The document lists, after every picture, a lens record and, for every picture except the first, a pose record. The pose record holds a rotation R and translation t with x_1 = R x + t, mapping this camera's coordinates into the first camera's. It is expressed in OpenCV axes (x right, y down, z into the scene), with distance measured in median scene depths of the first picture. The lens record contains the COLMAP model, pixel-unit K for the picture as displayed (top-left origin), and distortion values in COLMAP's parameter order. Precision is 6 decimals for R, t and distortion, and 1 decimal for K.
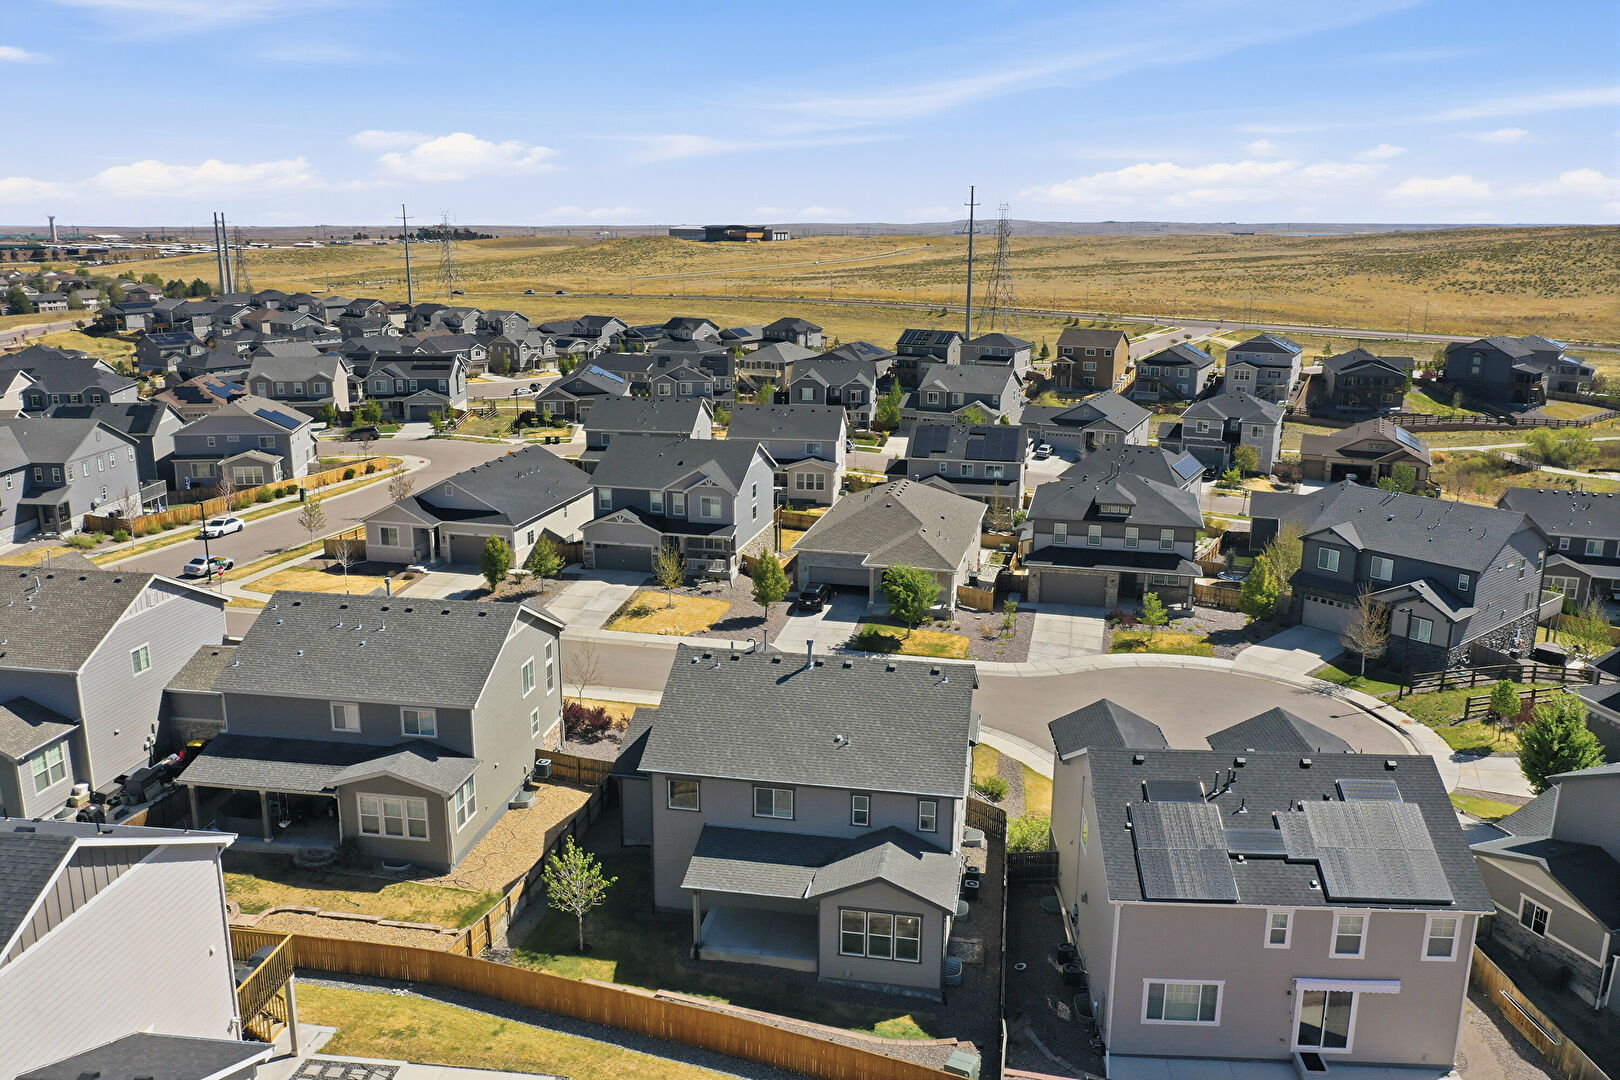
lens RADIAL K [[1276.7, 0, 808.0], [0, 1276.7, 543.8], [0, 0, 1]] dist [-0.003689, -0.003576]
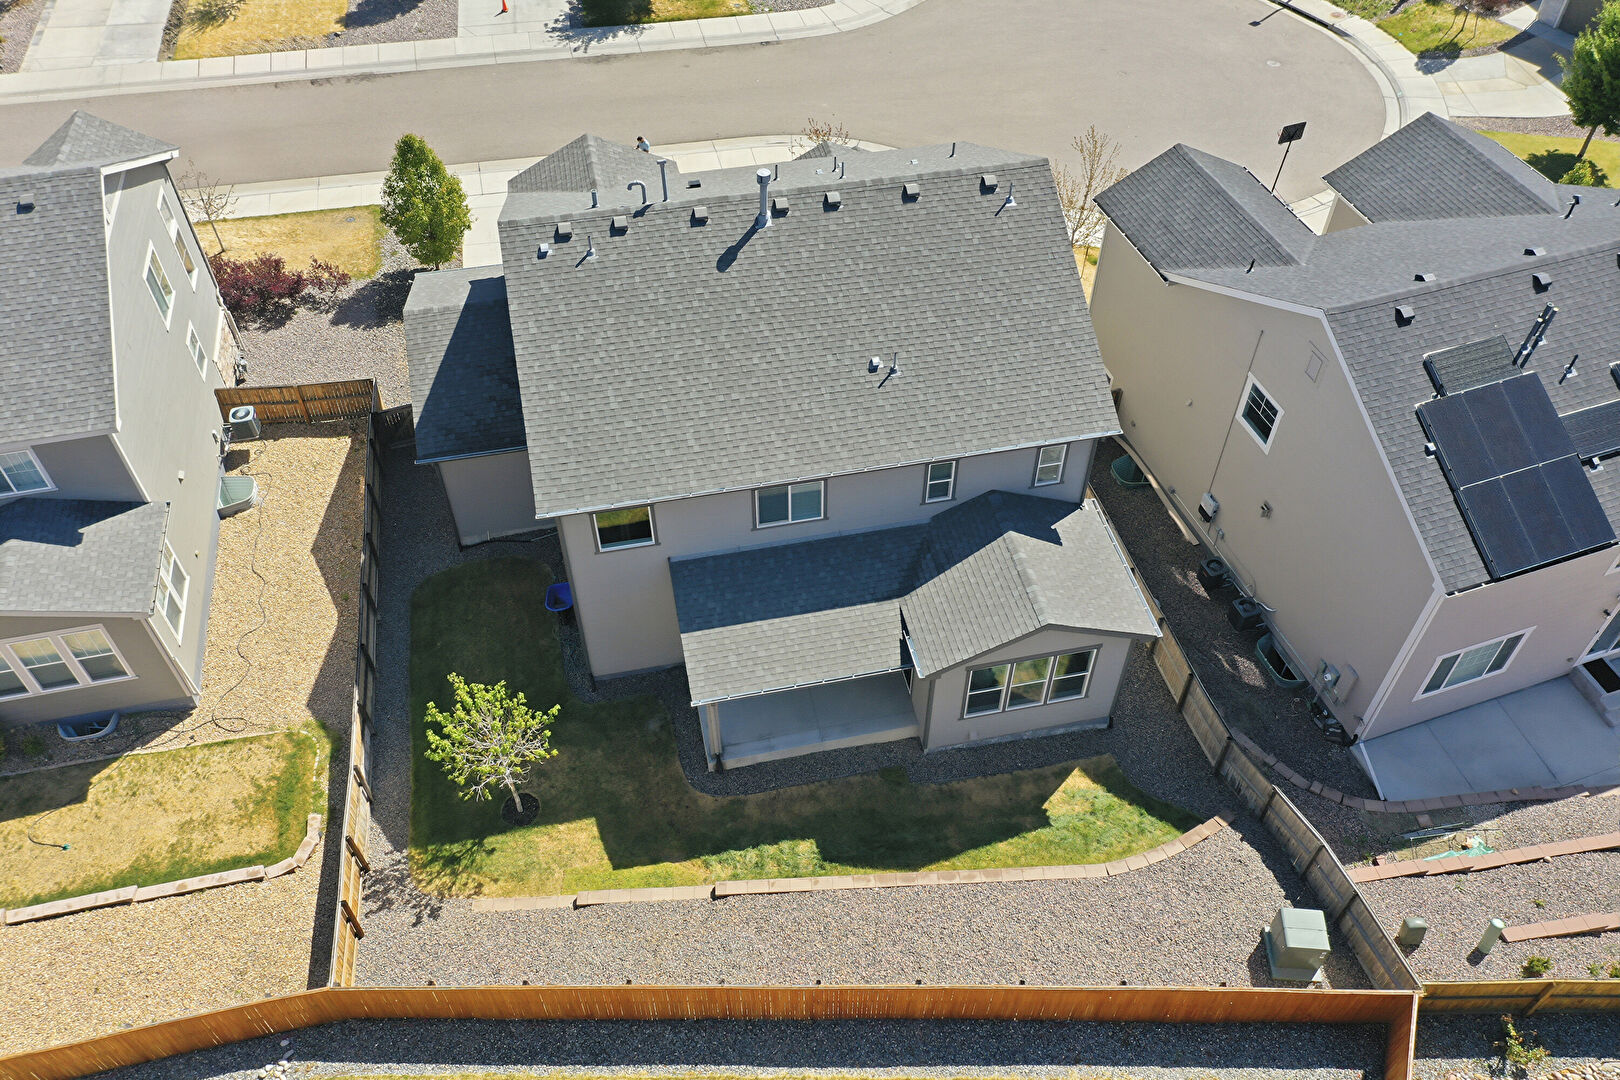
lens RADIAL K [[1276.7, 0, 810.1], [0, 1276.7, 538.5], [0, 0, 1]] dist [-0.003689, -0.003576]
pose [[0.927283, -0.280666, 0.247736, -0.096762], [0.098628, 0.821533, 0.561565, -0.059321], [-0.361136, -0.496296, 0.789475, 0.324451]]
